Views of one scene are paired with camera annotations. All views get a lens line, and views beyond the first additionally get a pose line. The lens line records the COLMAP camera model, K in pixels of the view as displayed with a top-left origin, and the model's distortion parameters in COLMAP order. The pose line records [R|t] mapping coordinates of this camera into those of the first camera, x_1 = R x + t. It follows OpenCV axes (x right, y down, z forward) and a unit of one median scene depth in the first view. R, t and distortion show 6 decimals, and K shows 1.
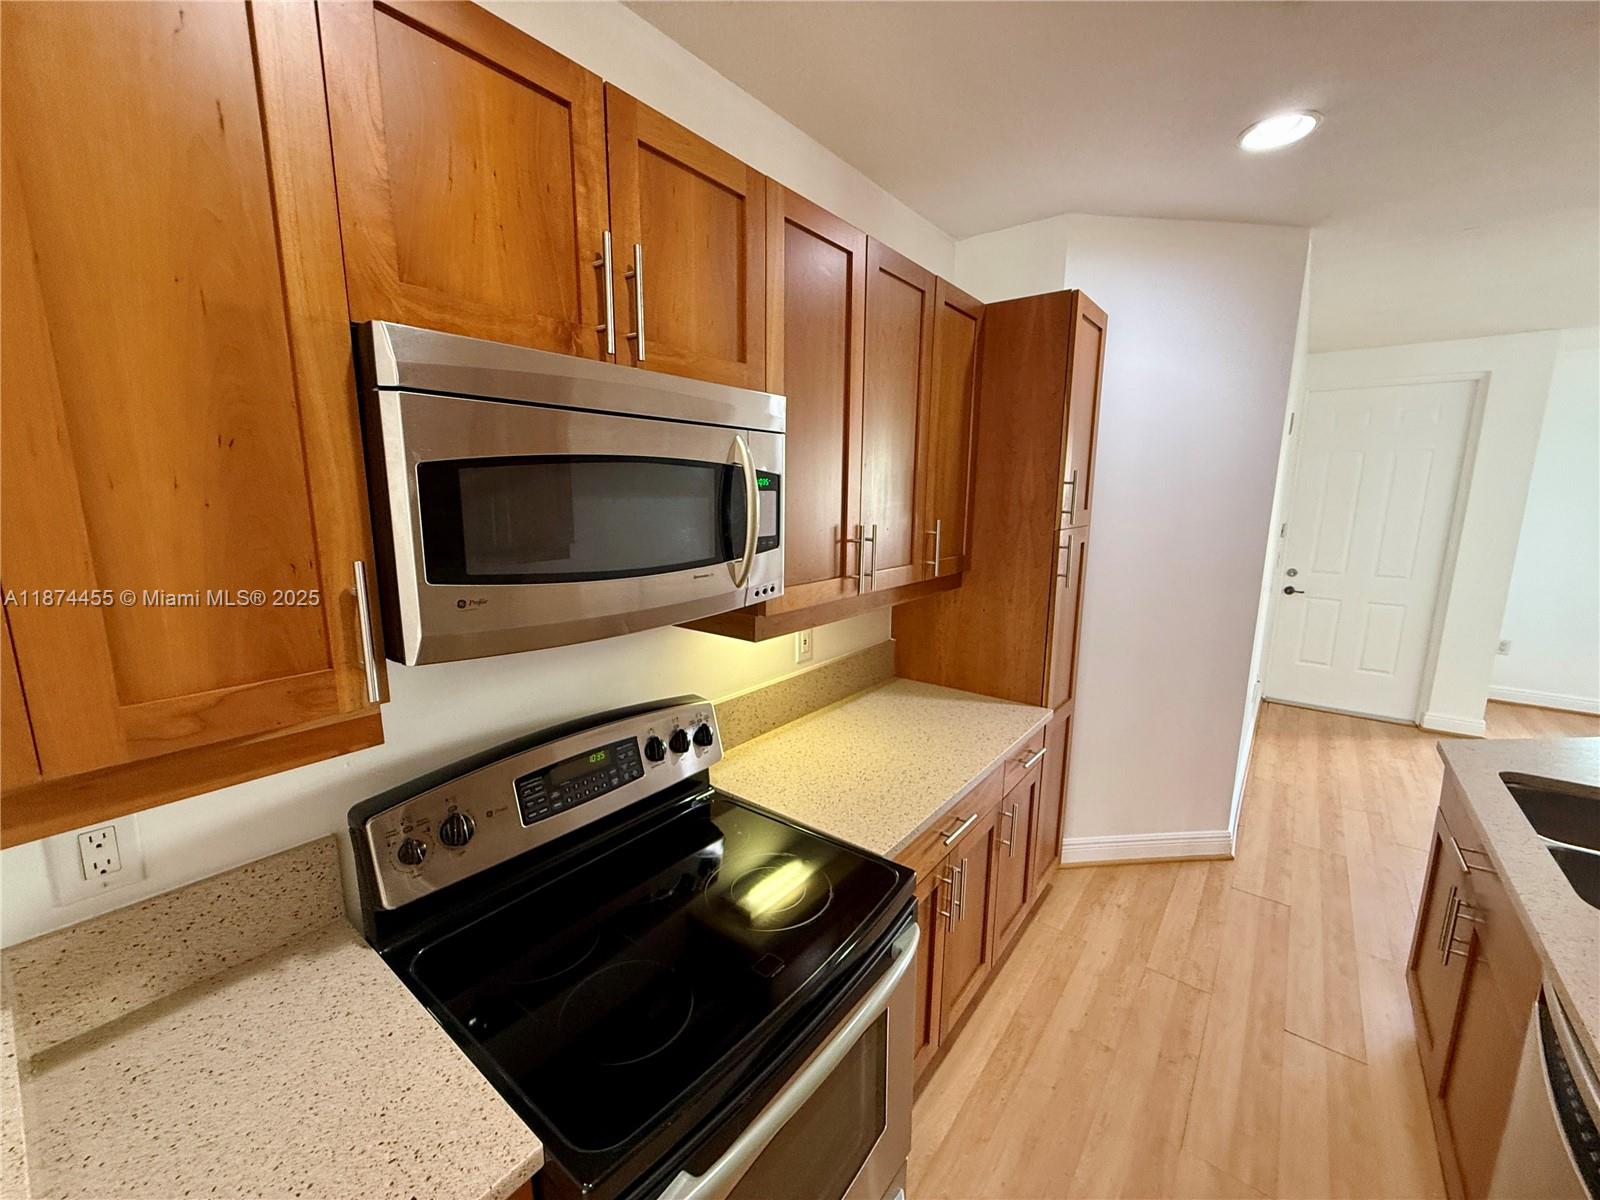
lens RADIAL K [[639.3, 0, 800.0], [0, 639.3, 600.0], [0, 0, 1]] dist [0.000043, -0.000093]
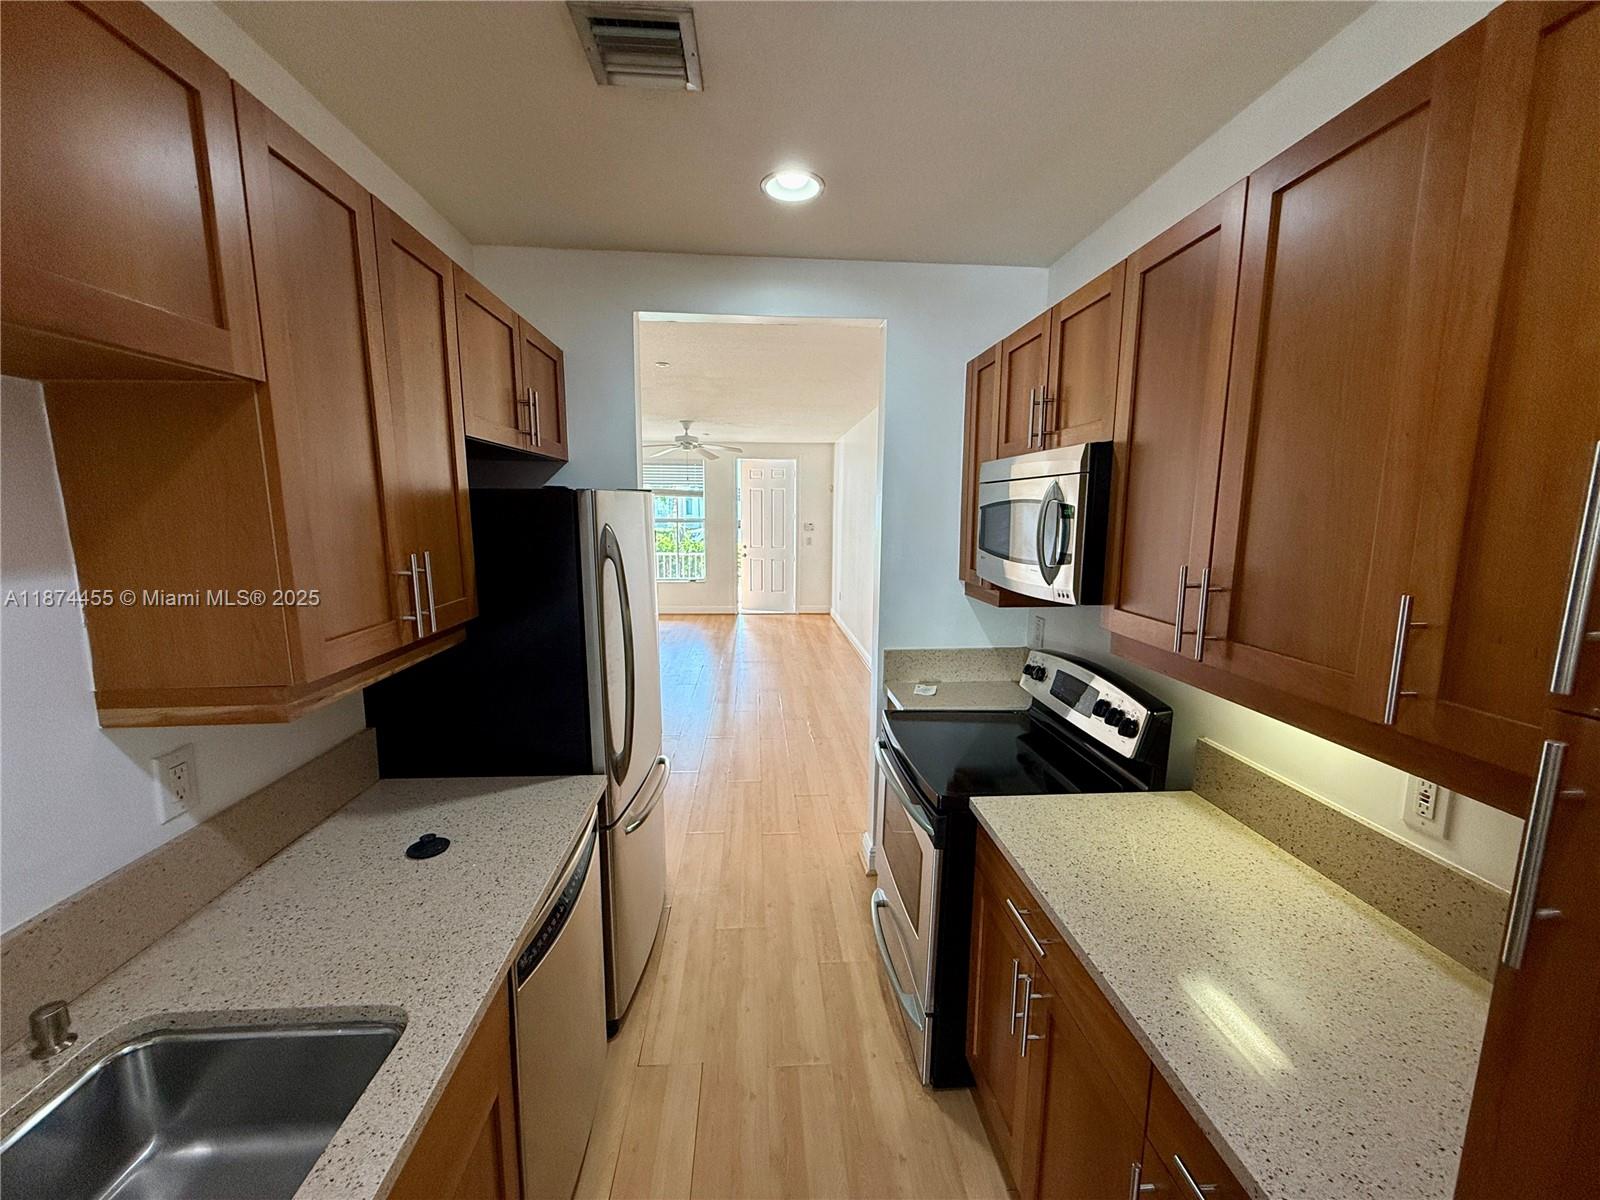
lens RADIAL K [[639.3, 0, 800.0], [0, 639.3, 600.0], [0, 0, 1]] dist [0.000043, -0.000093]
pose [[-0.737108, 0.087273, -0.670116, 0.953822], [-0.125456, 0.956715, 0.262596, -0.220050], [0.664028, 0.277632, -0.694253, 1.223158]]
